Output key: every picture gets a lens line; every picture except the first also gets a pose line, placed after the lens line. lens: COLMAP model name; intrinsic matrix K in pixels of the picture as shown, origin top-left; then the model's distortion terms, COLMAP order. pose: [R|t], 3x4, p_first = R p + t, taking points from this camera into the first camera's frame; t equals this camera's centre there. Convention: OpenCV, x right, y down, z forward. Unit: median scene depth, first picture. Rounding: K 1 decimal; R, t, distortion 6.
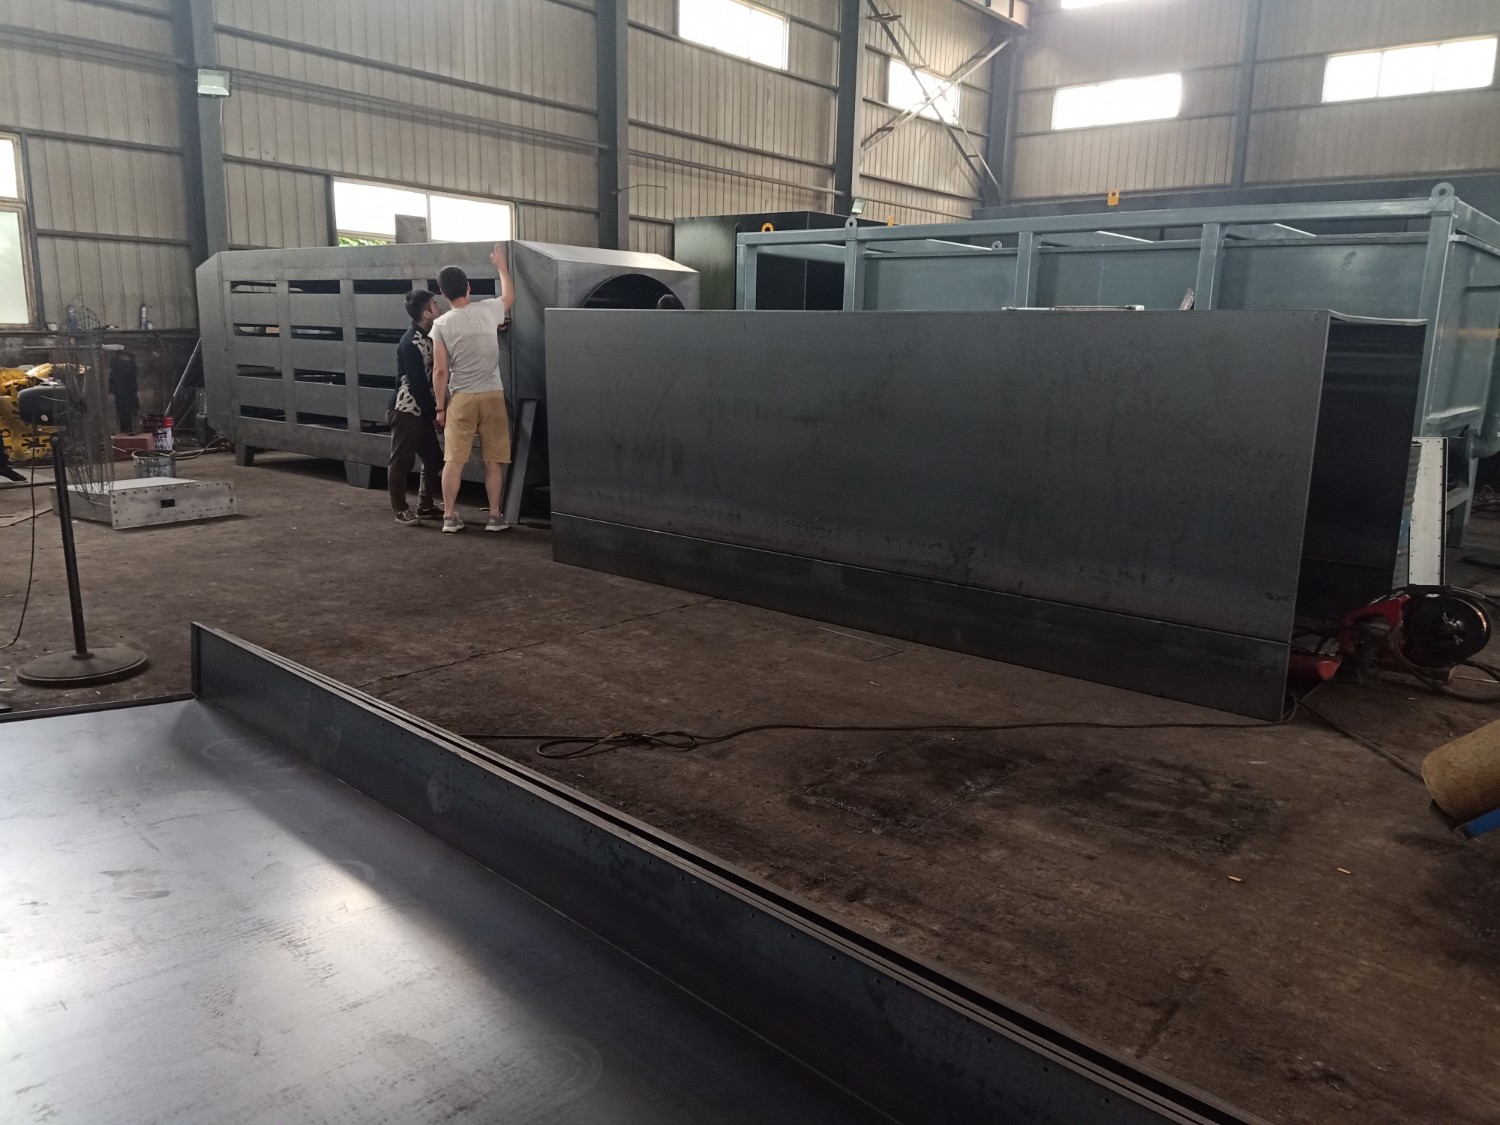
lens RADIAL K [[1146.2, 0, 750.0], [0, 1146.2, 562.5], [0, 0, 1]] dist [0.047664, -0.000638]
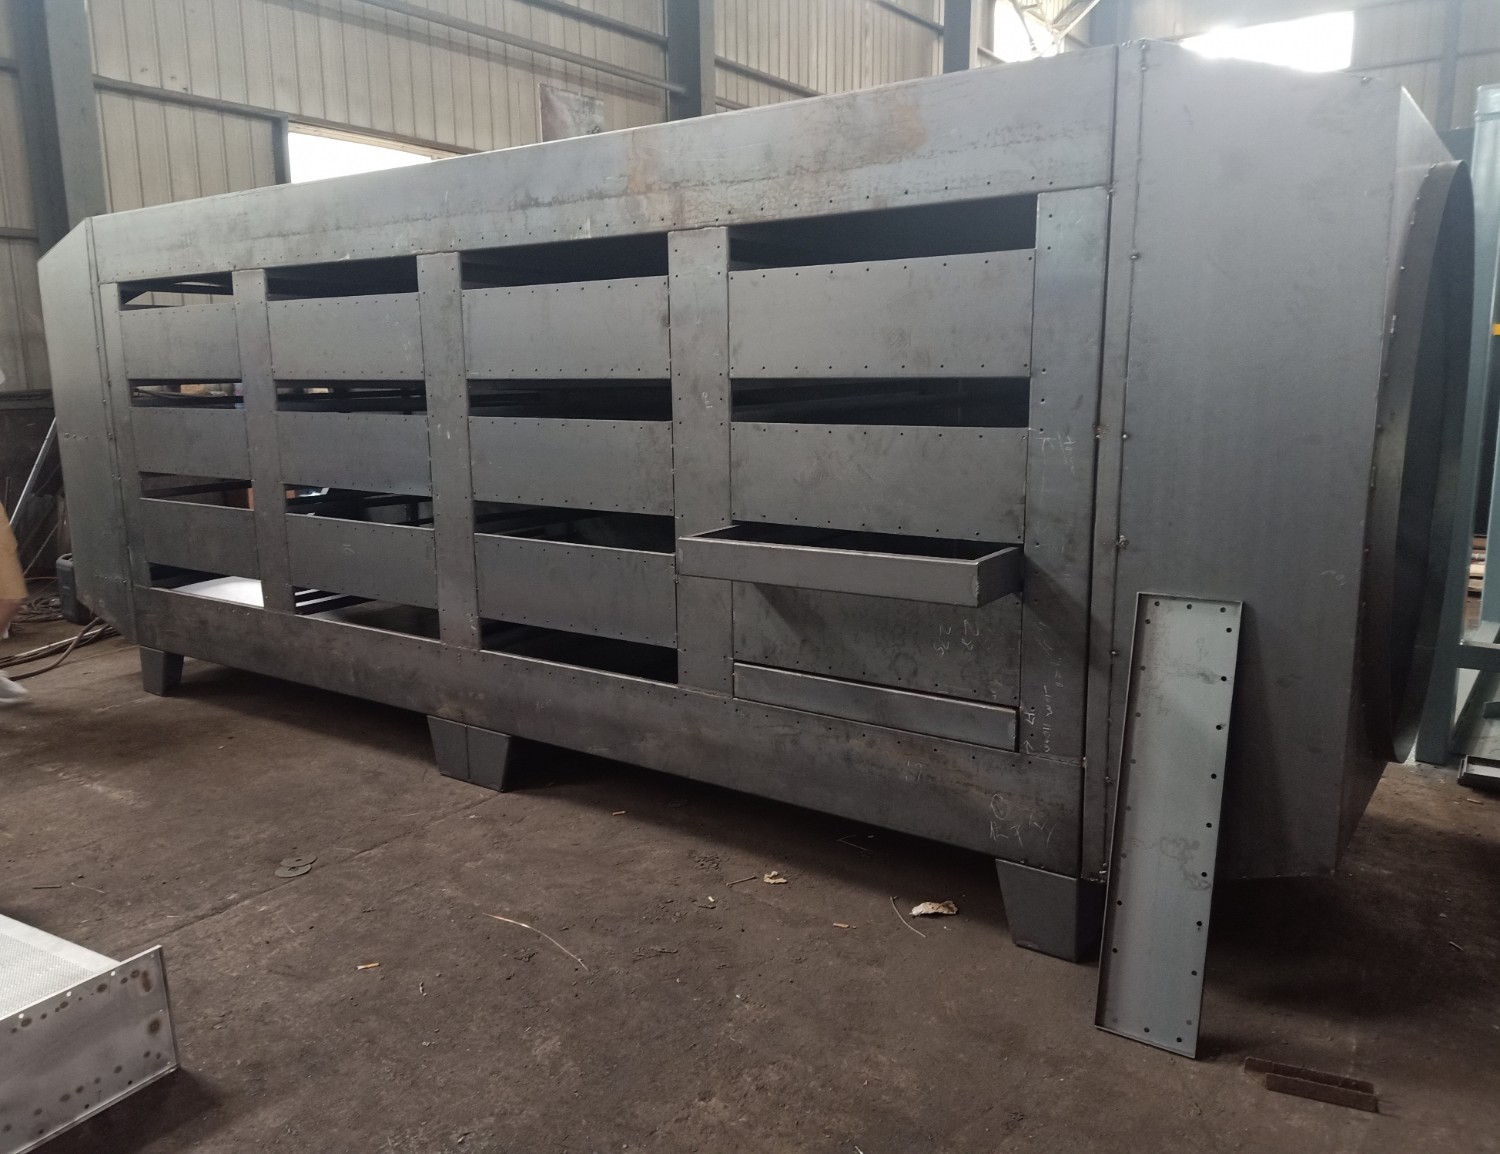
lens RADIAL K [[1189.4, 0, 750.0], [0, 1189.4, 577.0], [0, 0, 1]] dist [0.014836, 0.004348]
pose [[0.996921, -0.046932, 0.062810, -0.188093], [0.047973, 0.998733, -0.015166, -0.087687], [-0.062019, 0.018133, 0.997910, 0.414684]]
